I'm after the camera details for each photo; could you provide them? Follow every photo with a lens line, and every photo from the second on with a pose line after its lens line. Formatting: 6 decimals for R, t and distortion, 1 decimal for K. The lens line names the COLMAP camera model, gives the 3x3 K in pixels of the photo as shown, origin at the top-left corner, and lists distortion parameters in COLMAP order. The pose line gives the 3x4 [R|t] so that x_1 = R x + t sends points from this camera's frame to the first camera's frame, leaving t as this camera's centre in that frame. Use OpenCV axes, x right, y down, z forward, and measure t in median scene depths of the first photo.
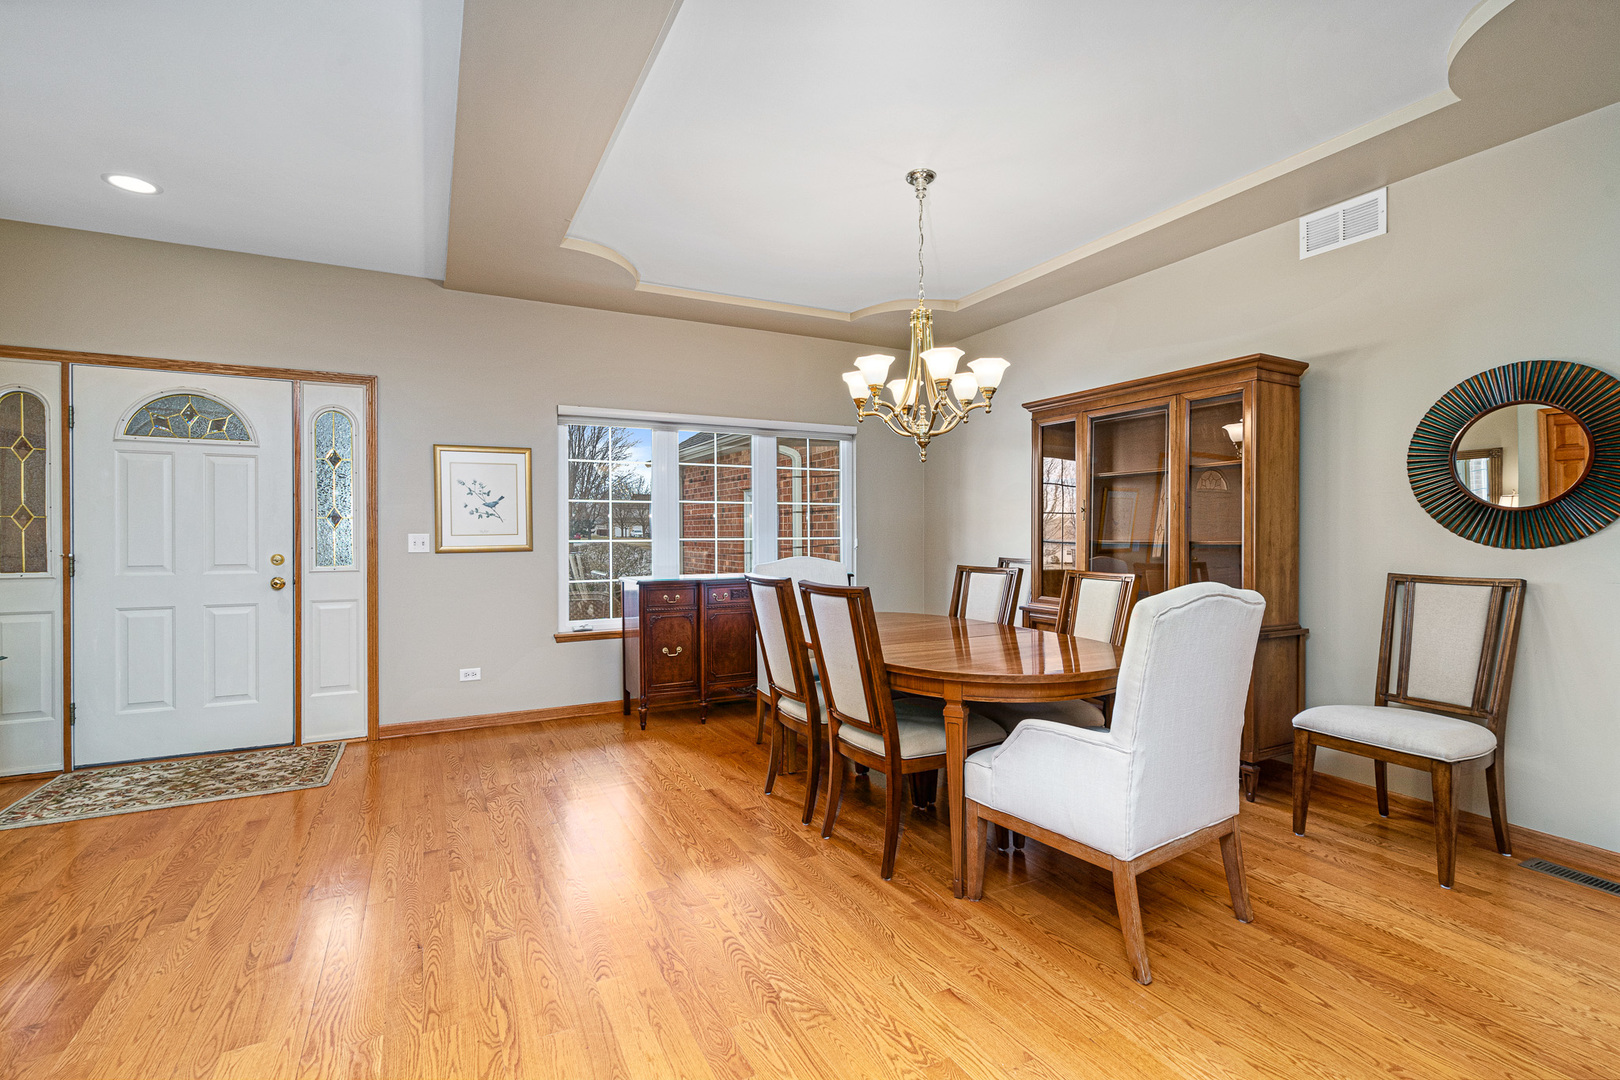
lens RADIAL K [[736.7, 0, 811.9], [0, 736.7, 538.4], [0, 0, 1]] dist [-0.003510, 0.003192]
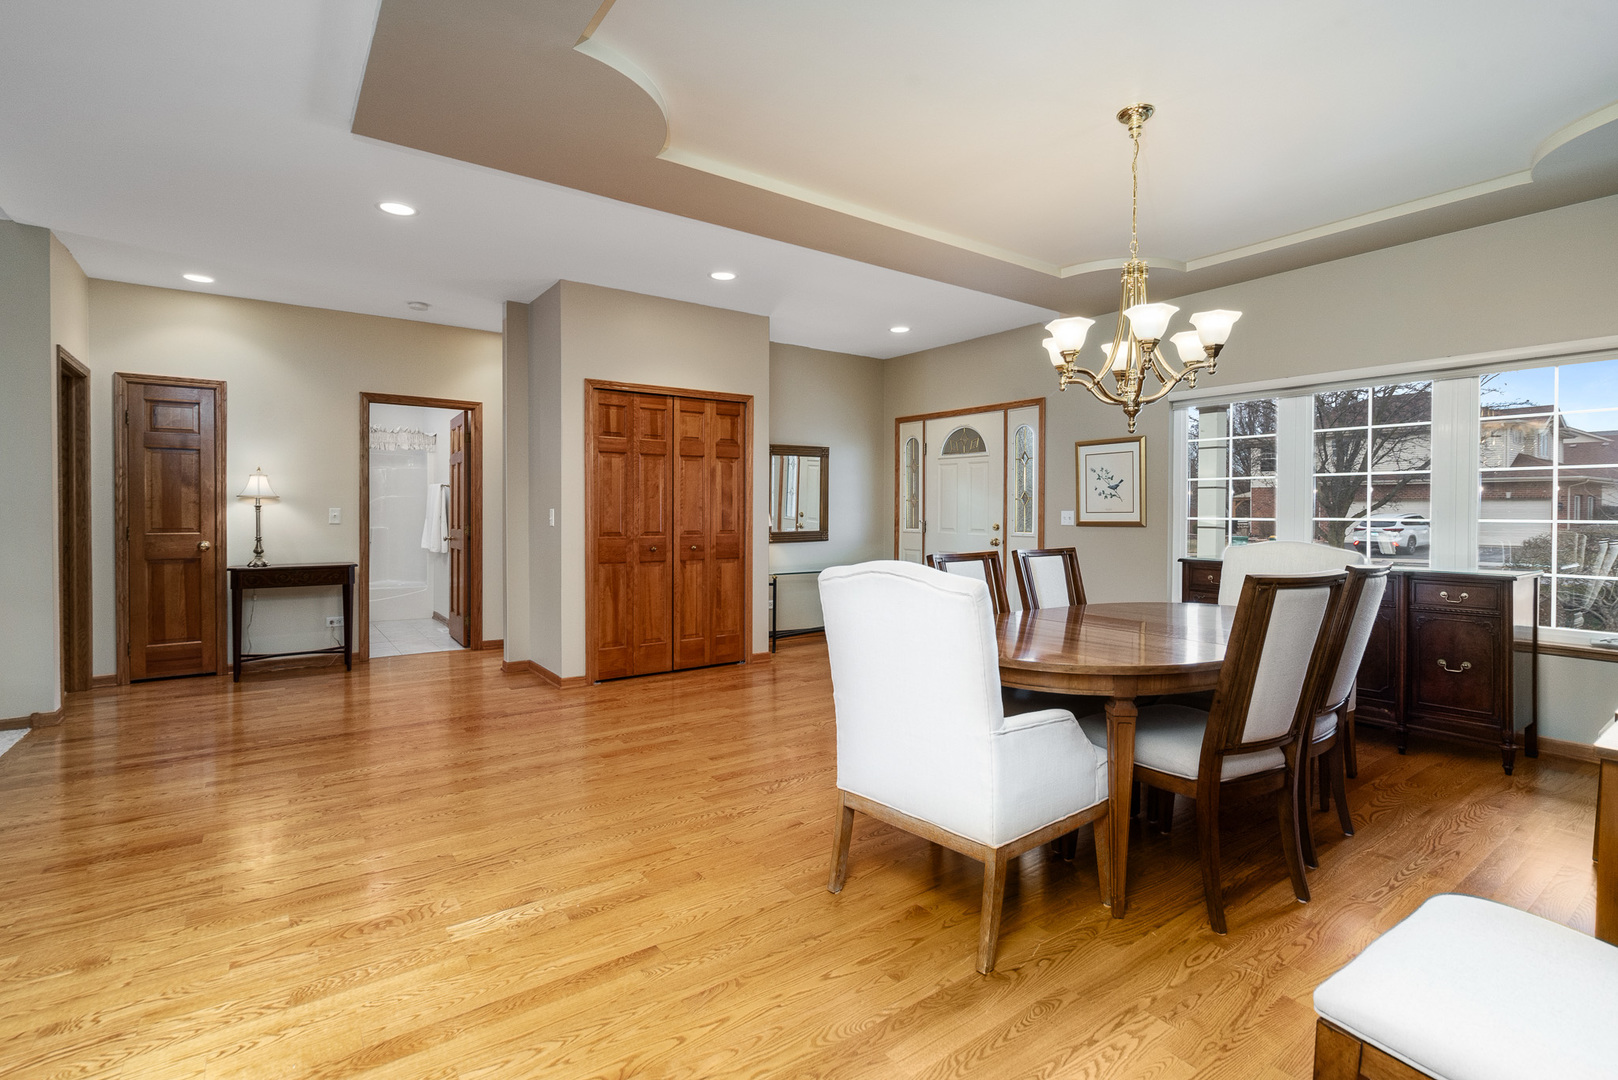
lens RADIAL K [[735.8, 0, 816.9], [0, 735.8, 529.3], [0, 0, 1]] dist [-0.003510, 0.003192]
pose [[0.164486, 0.029893, -0.985926, 0.744689], [-0.010132, 0.999539, 0.028615, -0.006630], [0.986327, 0.005283, 0.164713, 0.361999]]
